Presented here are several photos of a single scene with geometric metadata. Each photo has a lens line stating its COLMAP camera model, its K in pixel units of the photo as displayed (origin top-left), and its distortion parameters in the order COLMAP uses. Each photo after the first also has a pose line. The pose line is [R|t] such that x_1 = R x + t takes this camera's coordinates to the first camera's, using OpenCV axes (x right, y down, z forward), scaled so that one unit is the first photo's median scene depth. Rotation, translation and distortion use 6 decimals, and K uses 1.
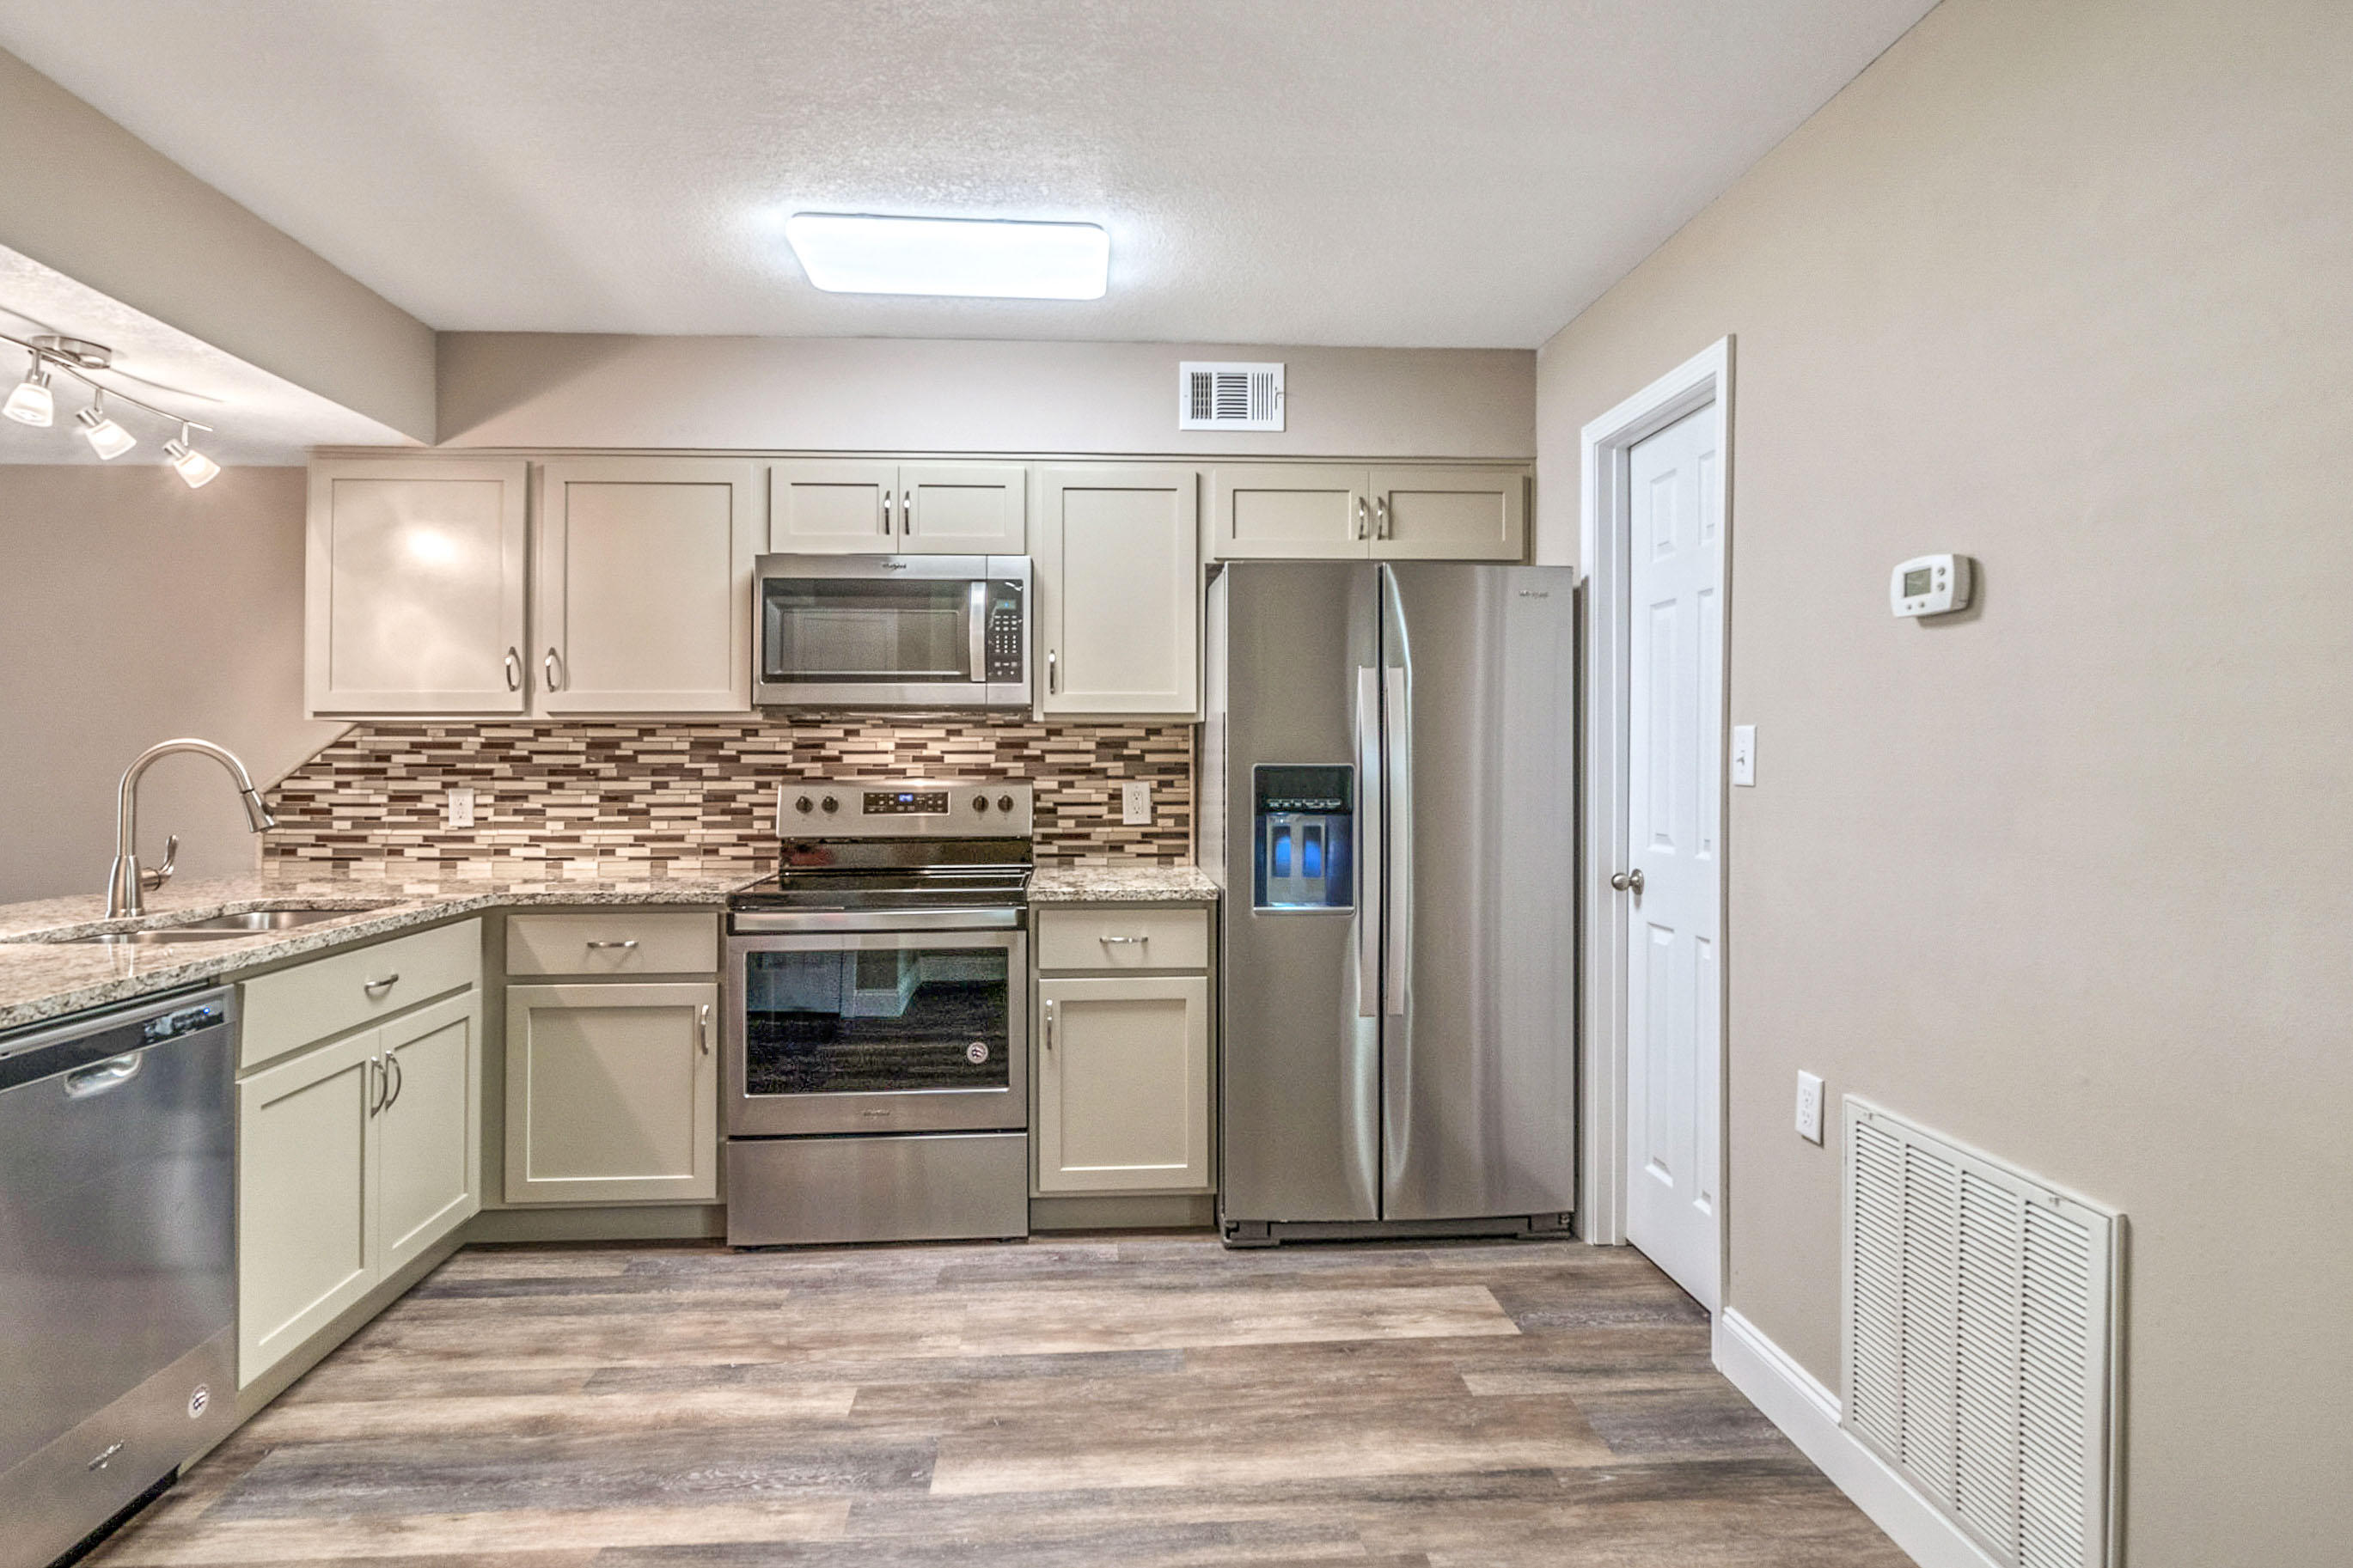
lens RADIAL K [[1261.4, 0, 1155.5], [0, 1261.4, 740.7], [0, 0, 1]] dist [-0.002991, -0.000992]
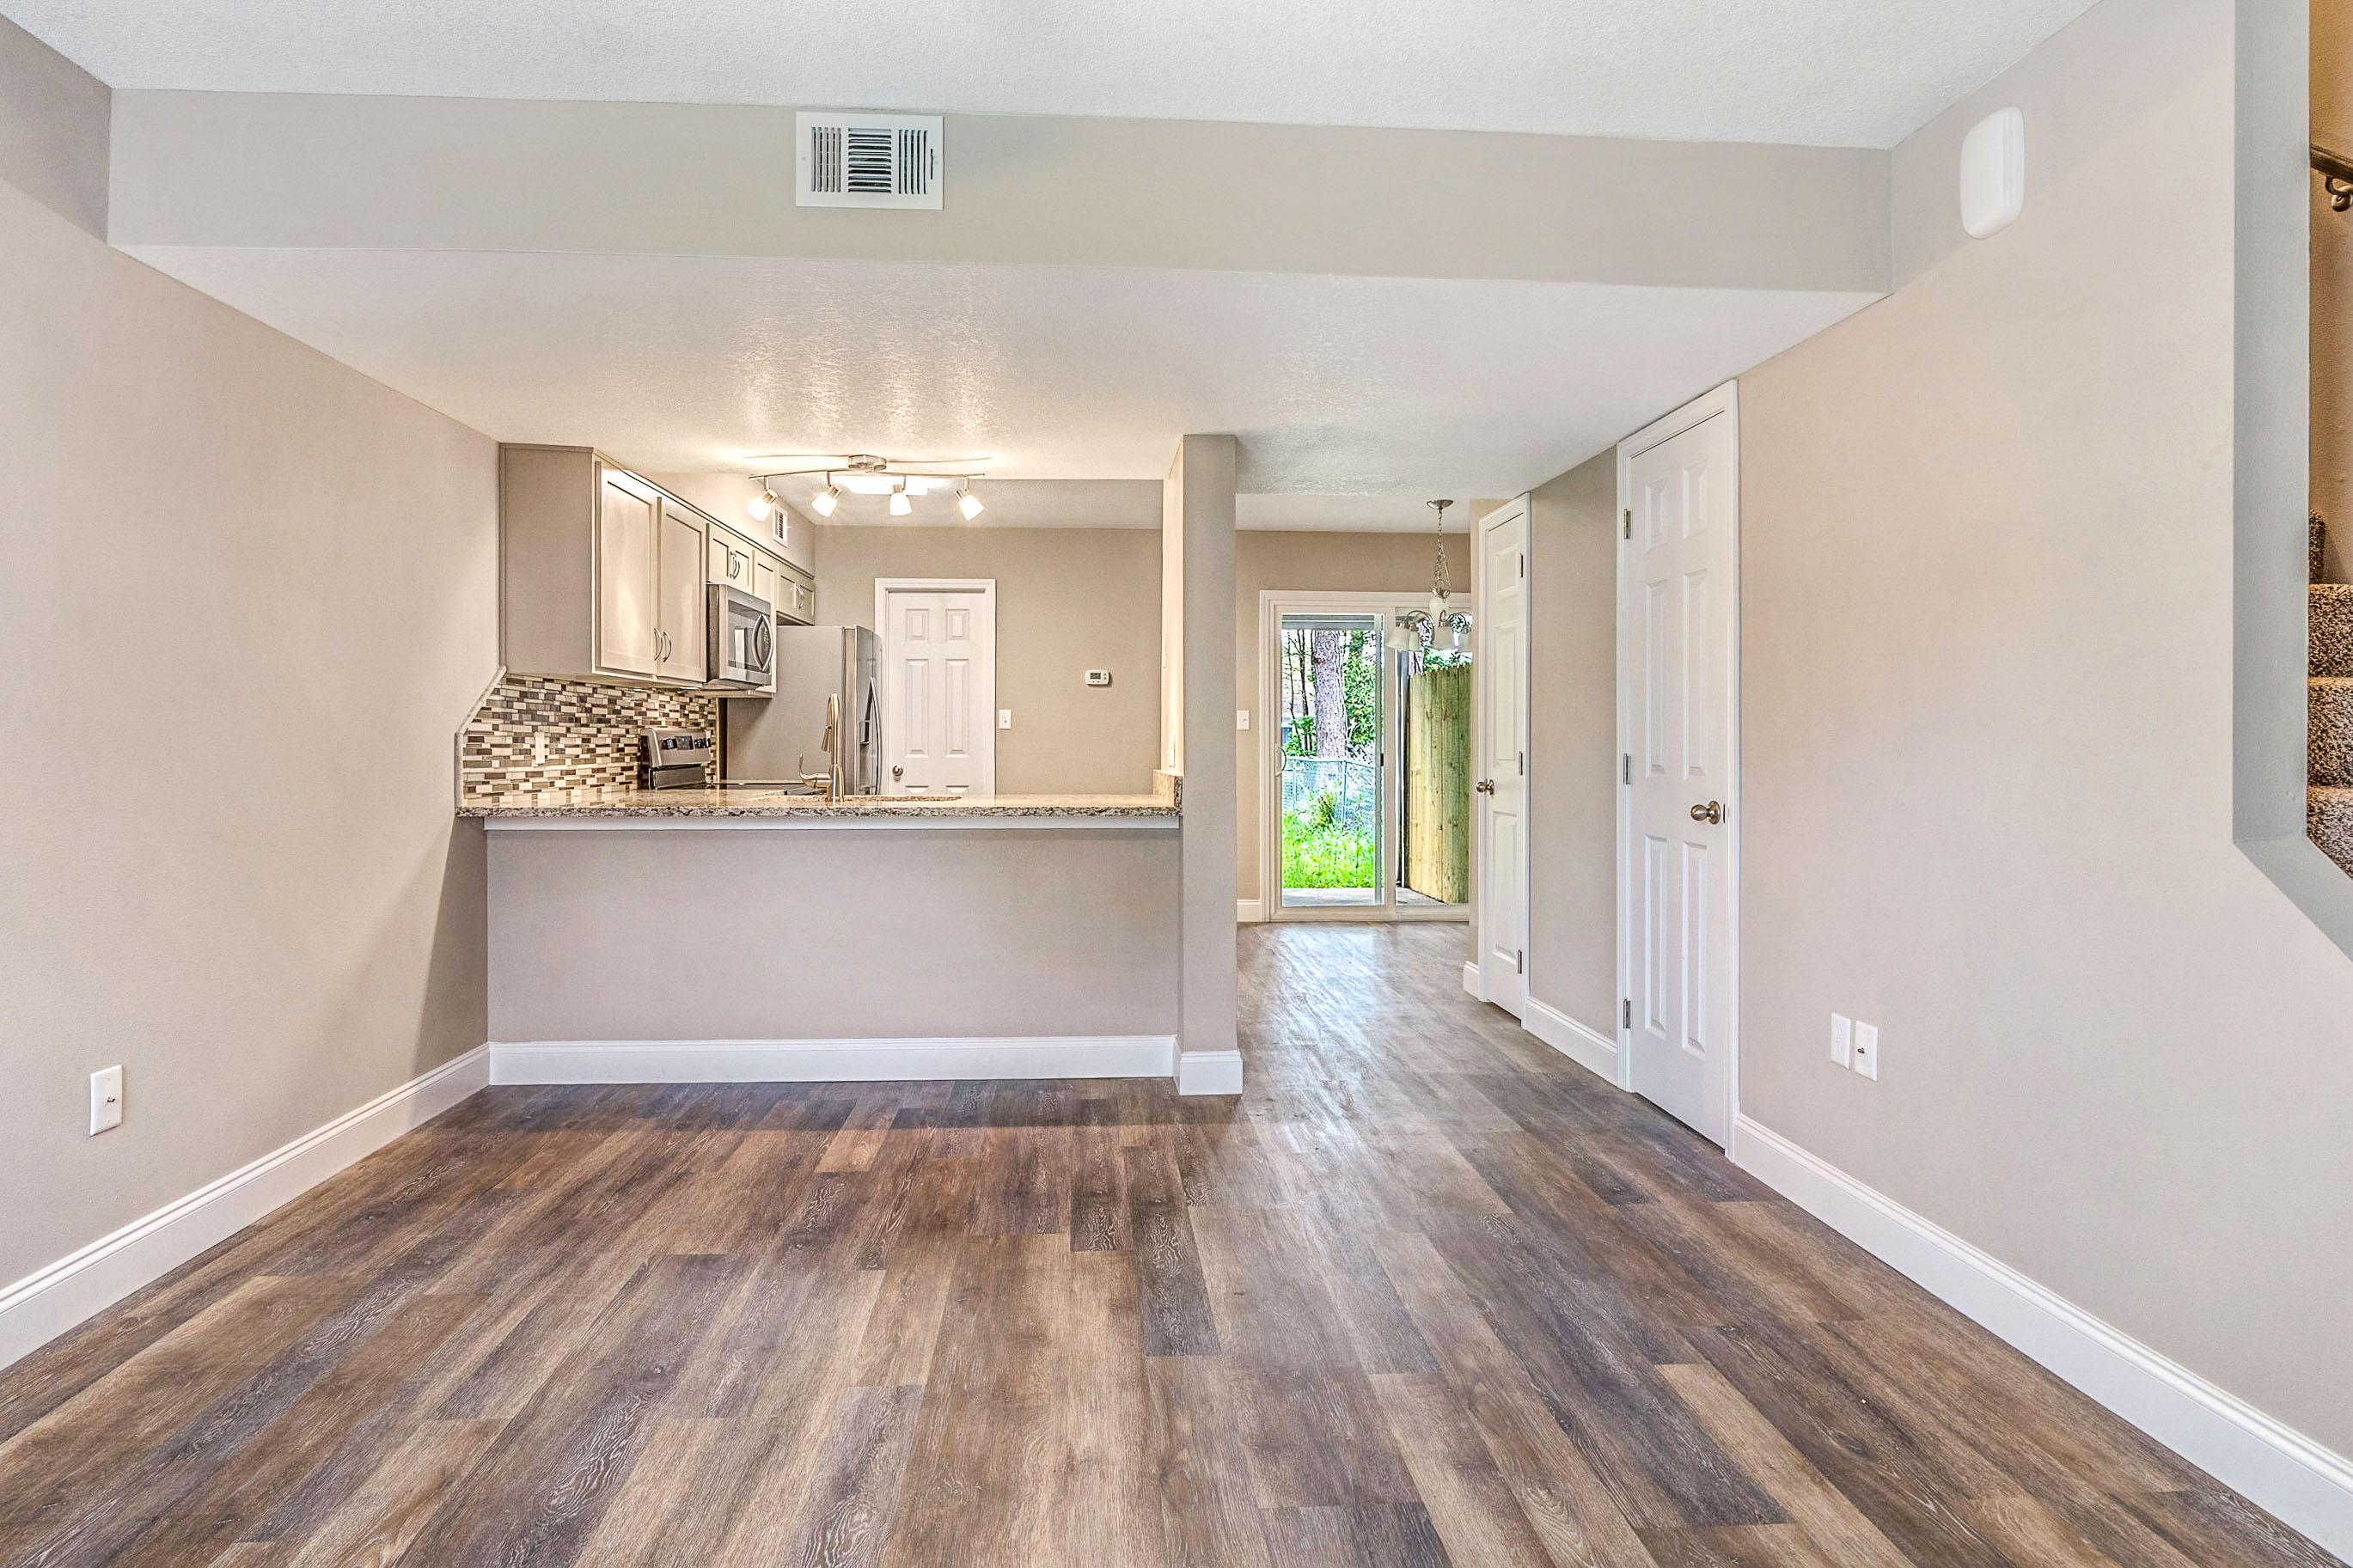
lens RADIAL K [[1261.4, 0, 1155.5], [0, 1261.4, 740.7], [0, 0, 1]] dist [-0.002991, -0.000992]
pose [[0.002918, -0.000126, 0.999996, -2.026762], [-0.013769, 0.999905, 0.000166, 0.044534], [-0.999901, -0.013770, 0.002916, 0.479074]]
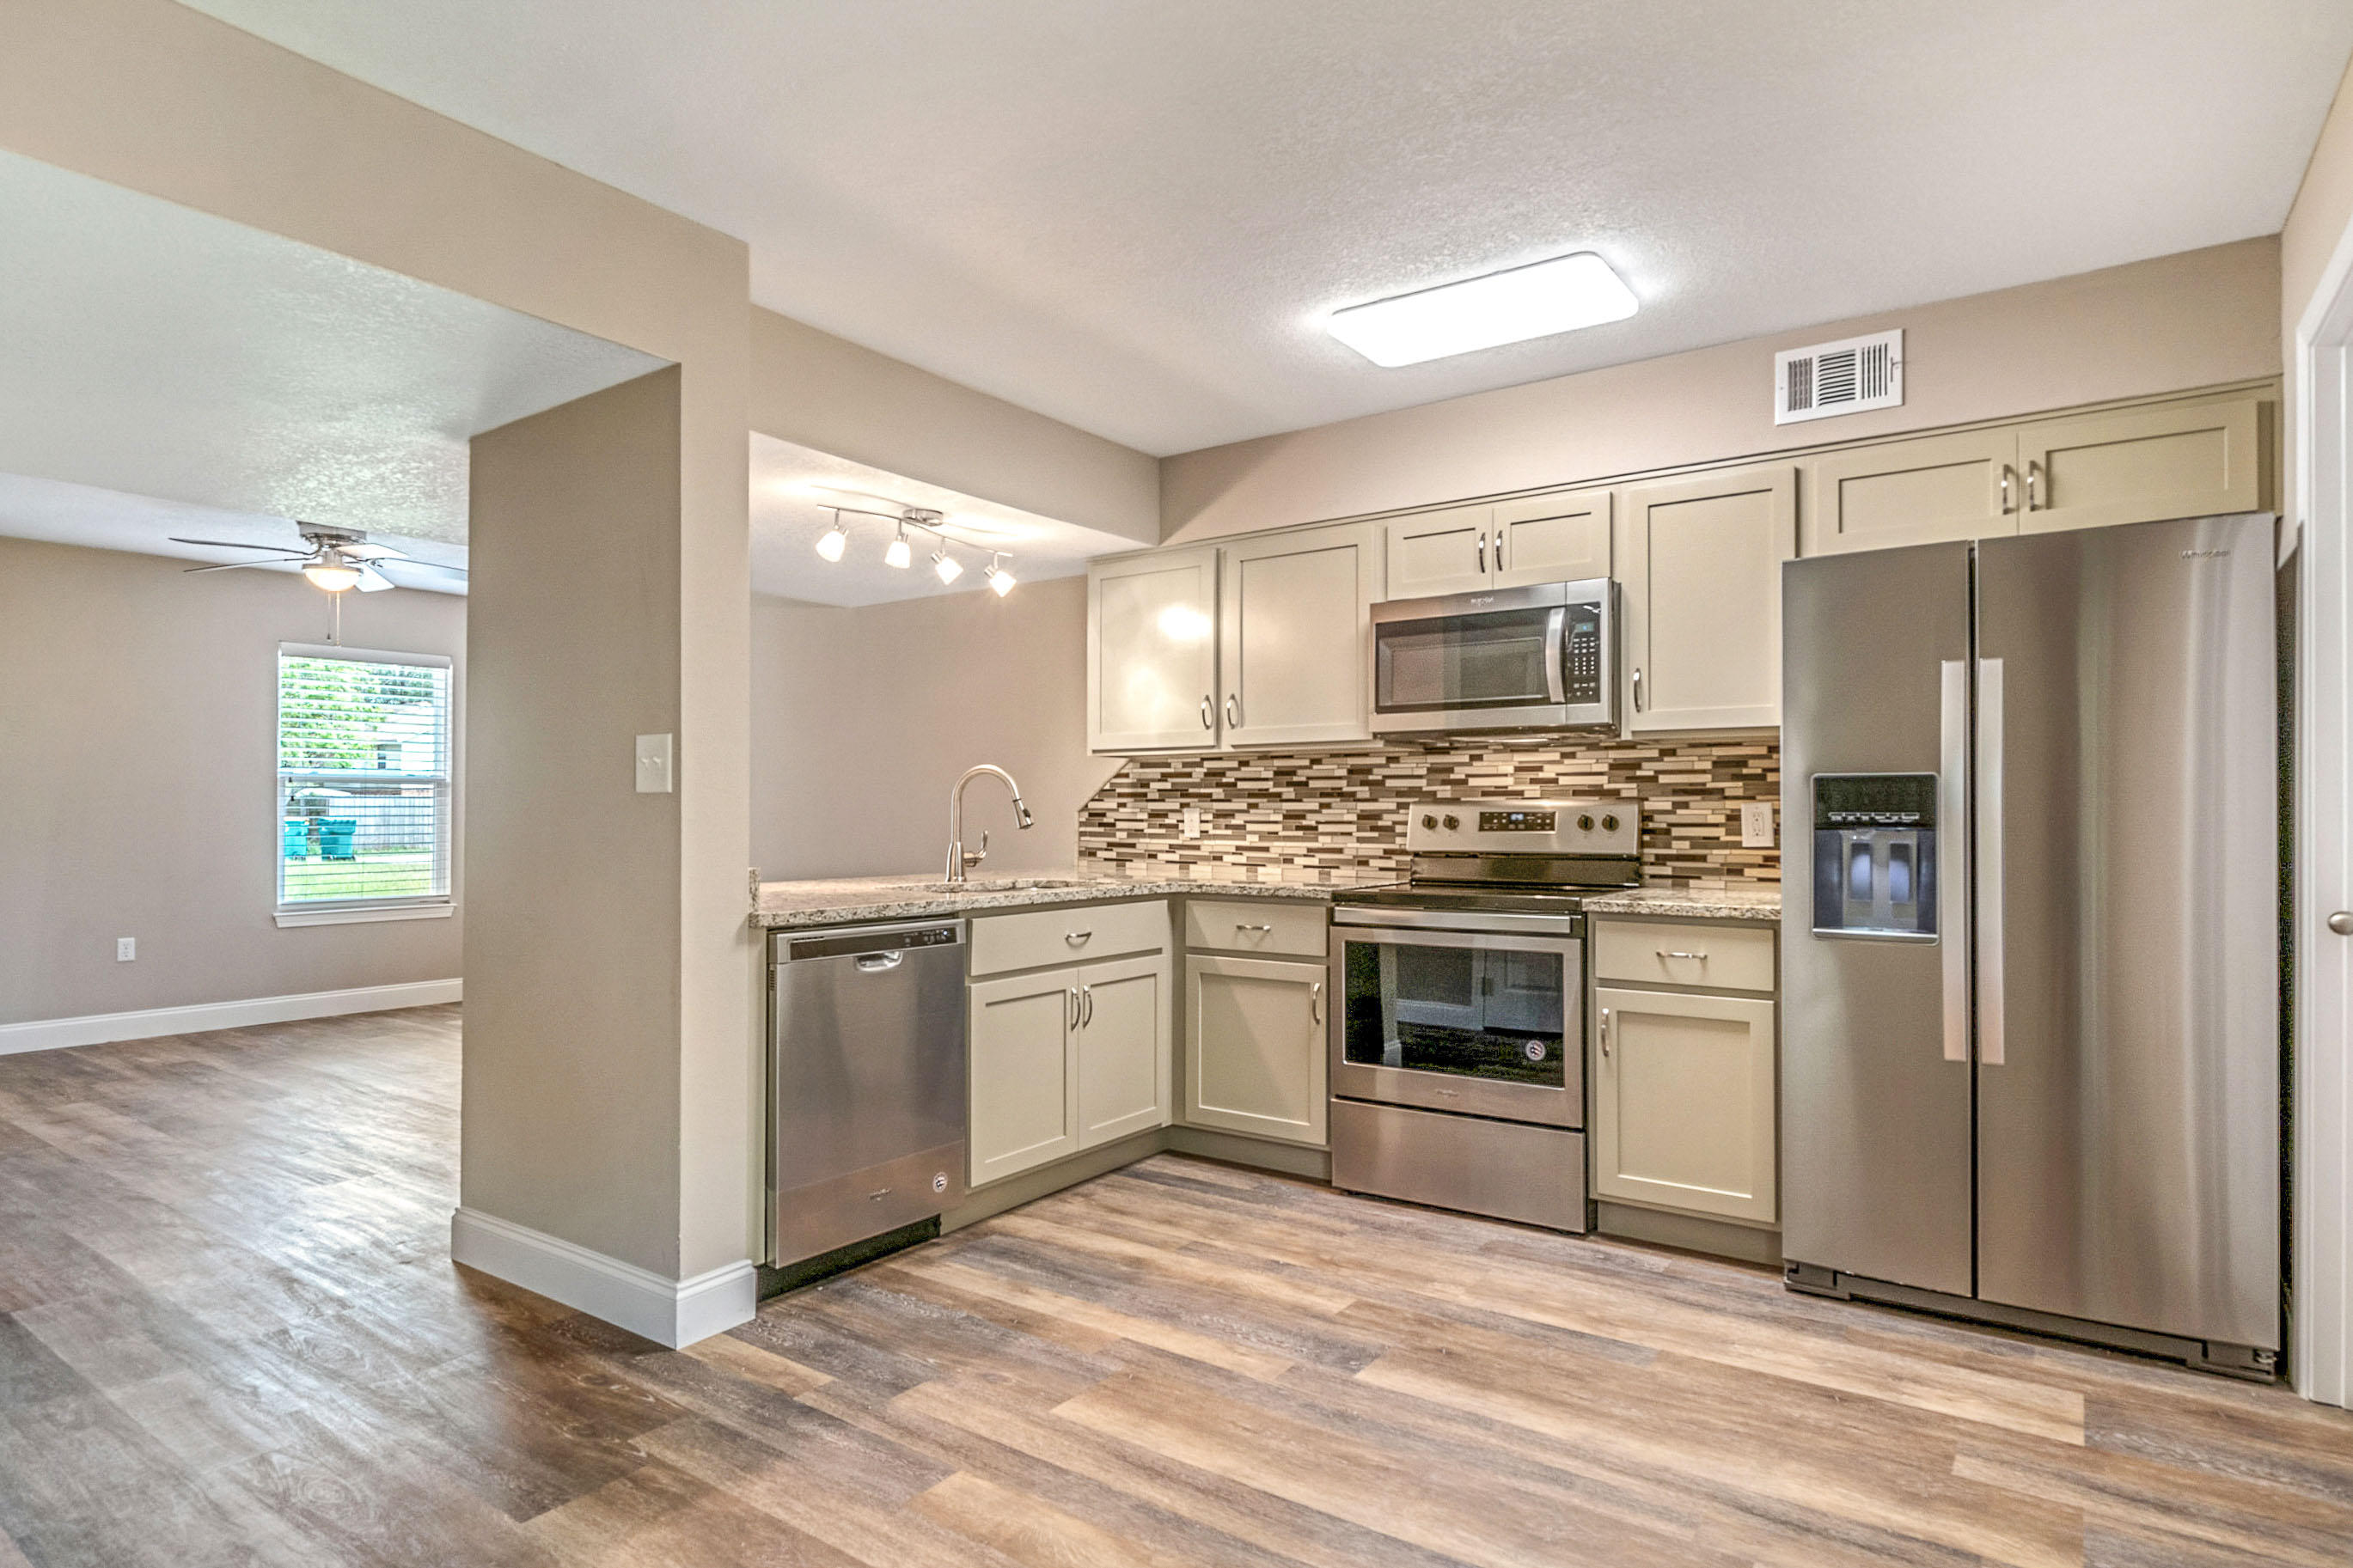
lens RADIAL K [[1266.7, 0, 1172.1], [0, 1266.7, 802.2], [0, 0, 1]] dist [-0.002630, -0.001641]
pose [[0.775310, -0.002553, -0.631575, 0.293385], [0.004801, 0.999987, 0.001852, 0.034123], [0.631562, -0.004468, 0.775312, -0.021294]]
